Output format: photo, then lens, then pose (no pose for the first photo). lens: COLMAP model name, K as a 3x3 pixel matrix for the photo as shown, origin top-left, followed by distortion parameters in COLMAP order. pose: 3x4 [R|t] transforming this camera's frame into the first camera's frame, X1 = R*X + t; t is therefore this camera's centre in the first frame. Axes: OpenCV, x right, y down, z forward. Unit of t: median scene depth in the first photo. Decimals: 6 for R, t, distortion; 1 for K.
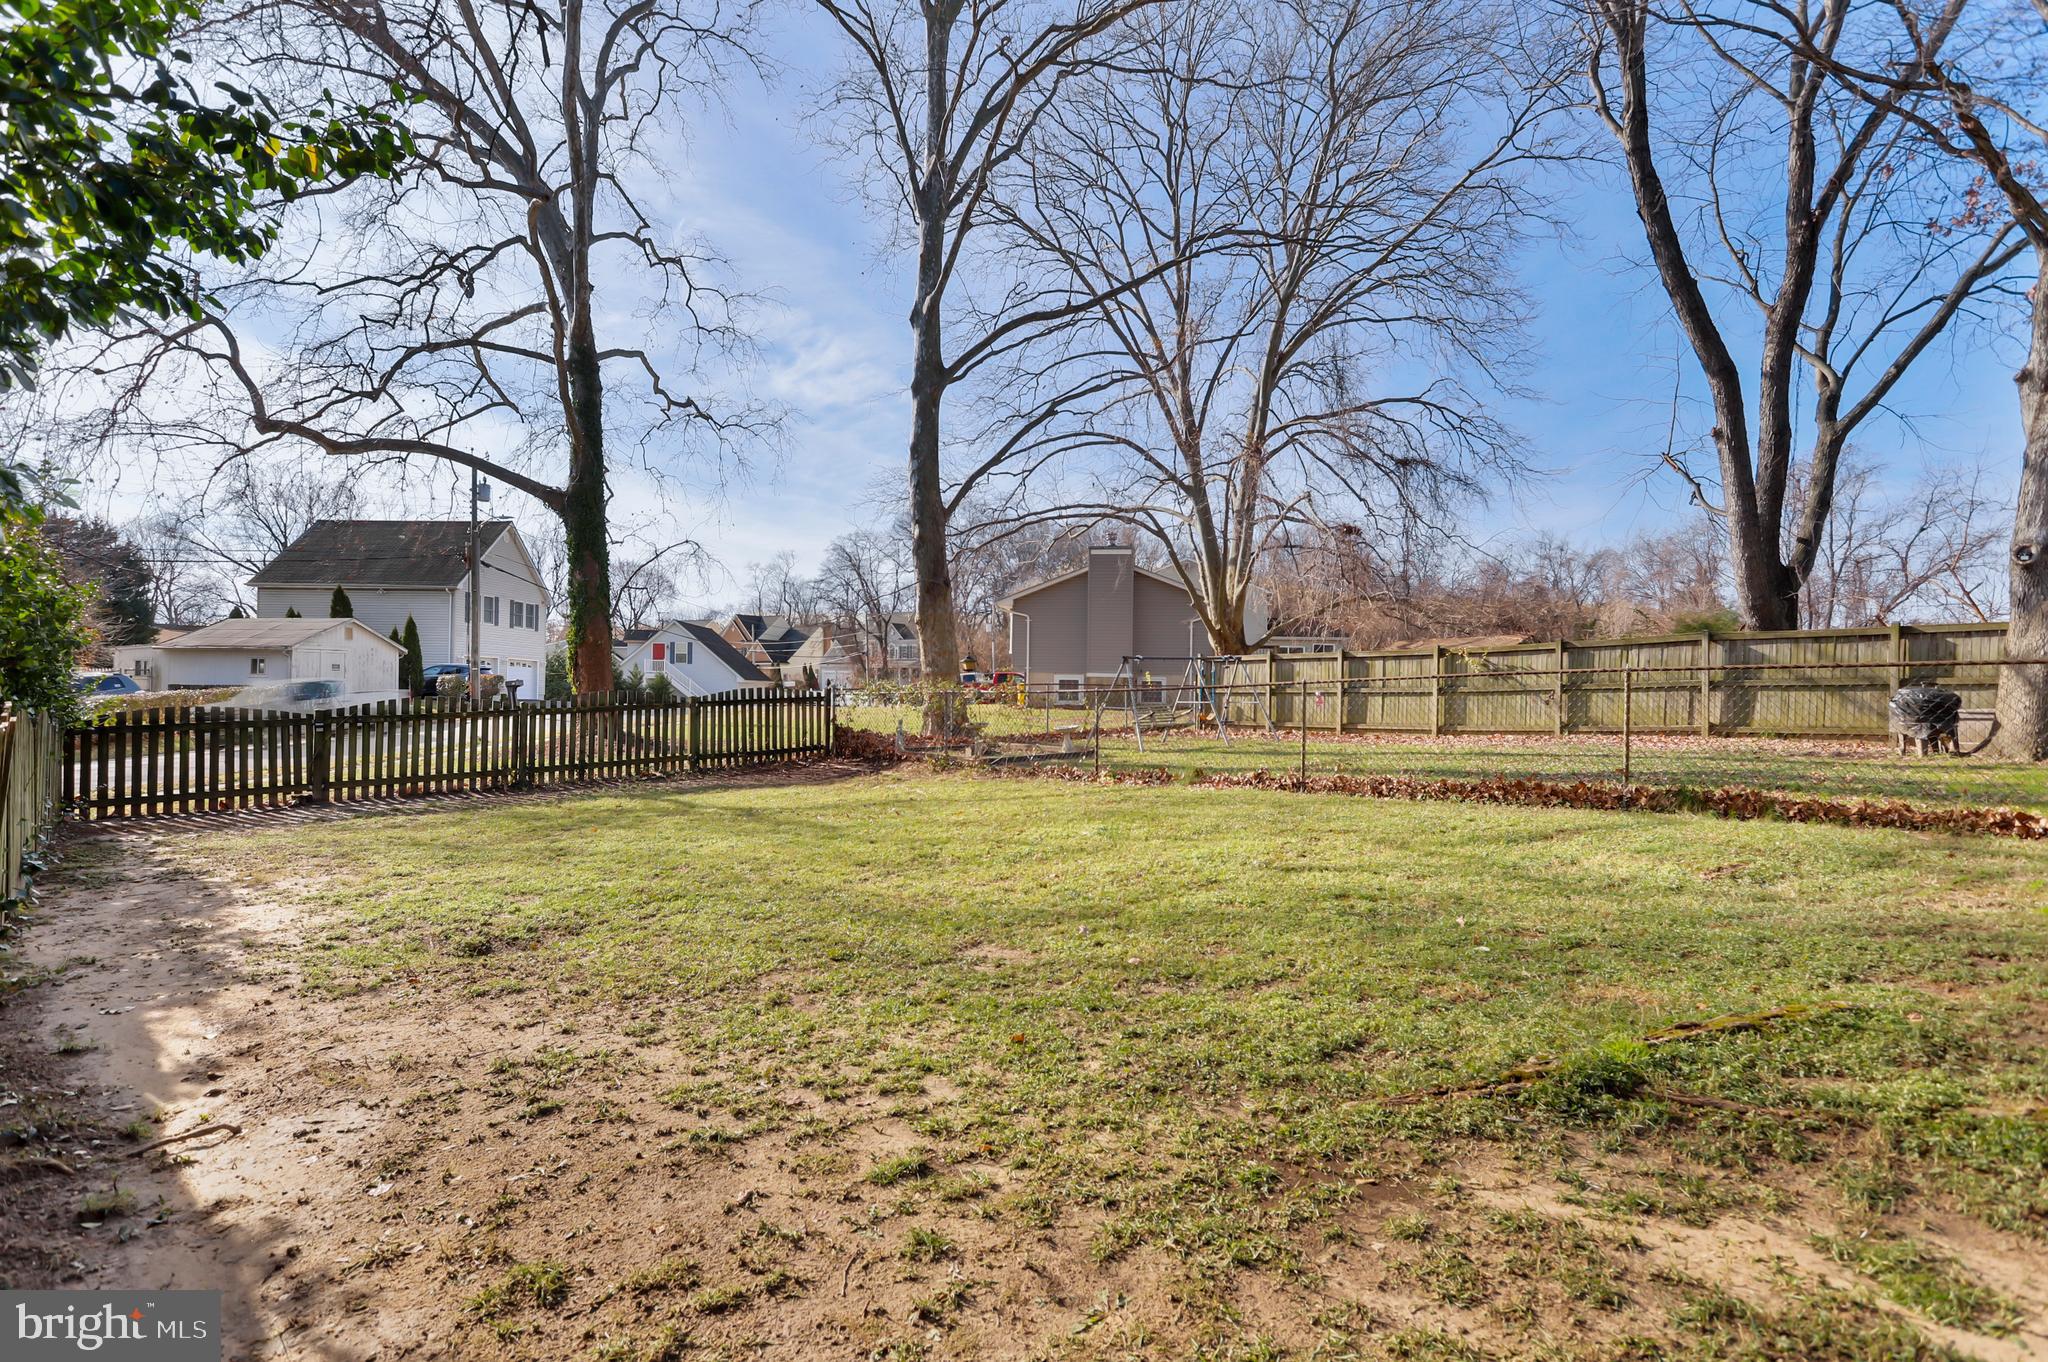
lens RADIAL K [[1025.4, 0, 1061.2], [0, 1025.4, 690.7], [0, 0, 1]] dist [-0.033318, 0.019456]
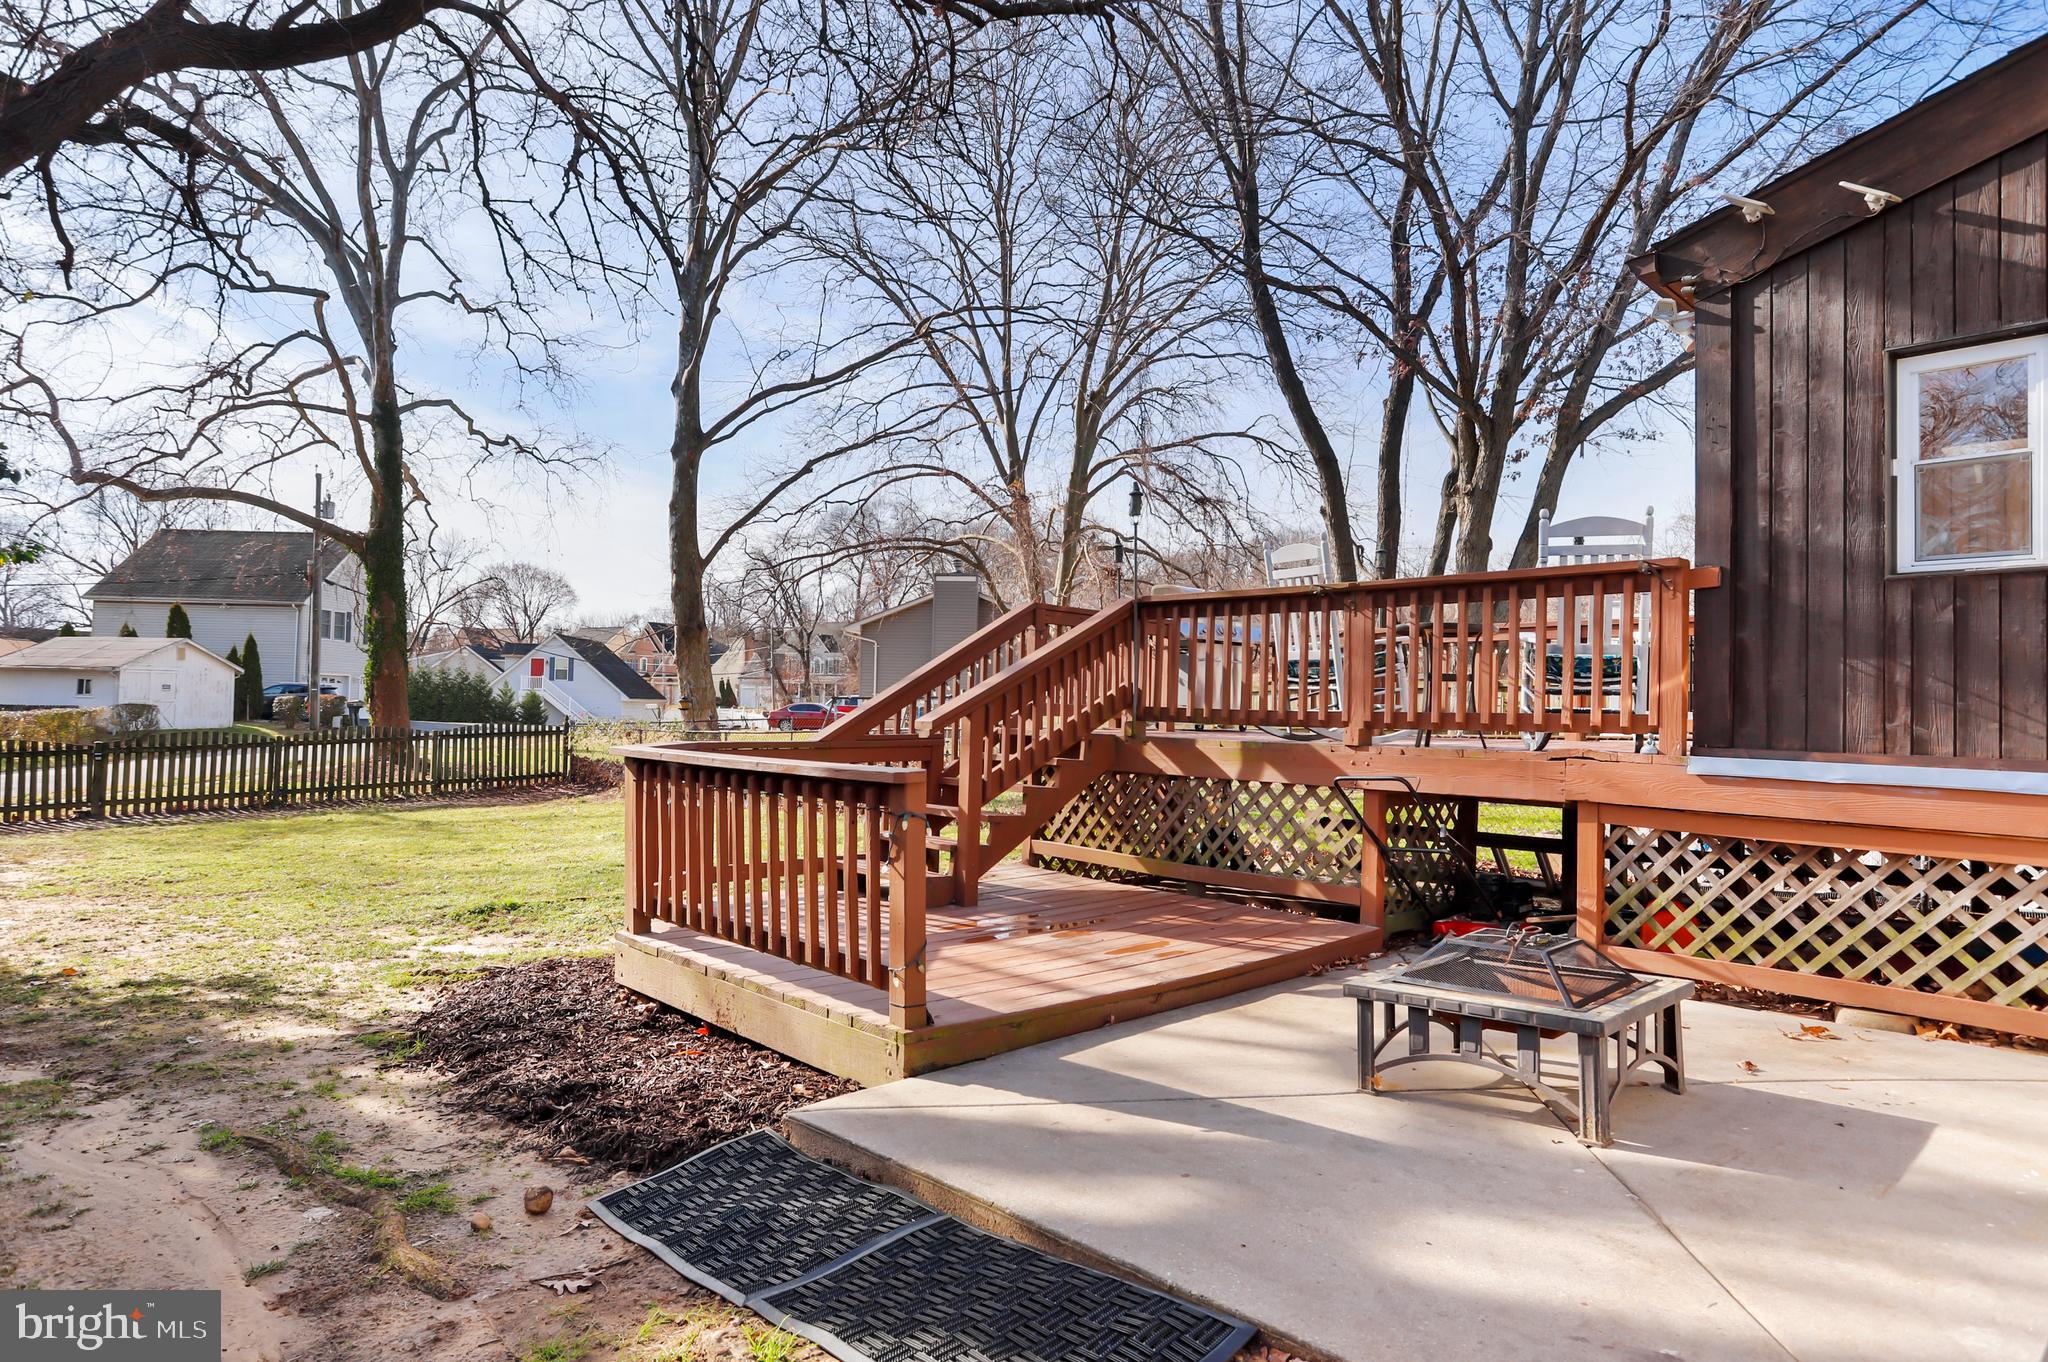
lens RADIAL K [[1156.5, 0, 1030.7], [0, 1156.5, 675.9], [0, 0, 1]] dist [-0.006866, 0.008743]
pose [[0.999963, 0.008170, 0.002558, 0.217424], [-0.008094, 0.999559, -0.028571, -0.016460], [-0.002790, 0.028549, 0.999588, -0.226110]]
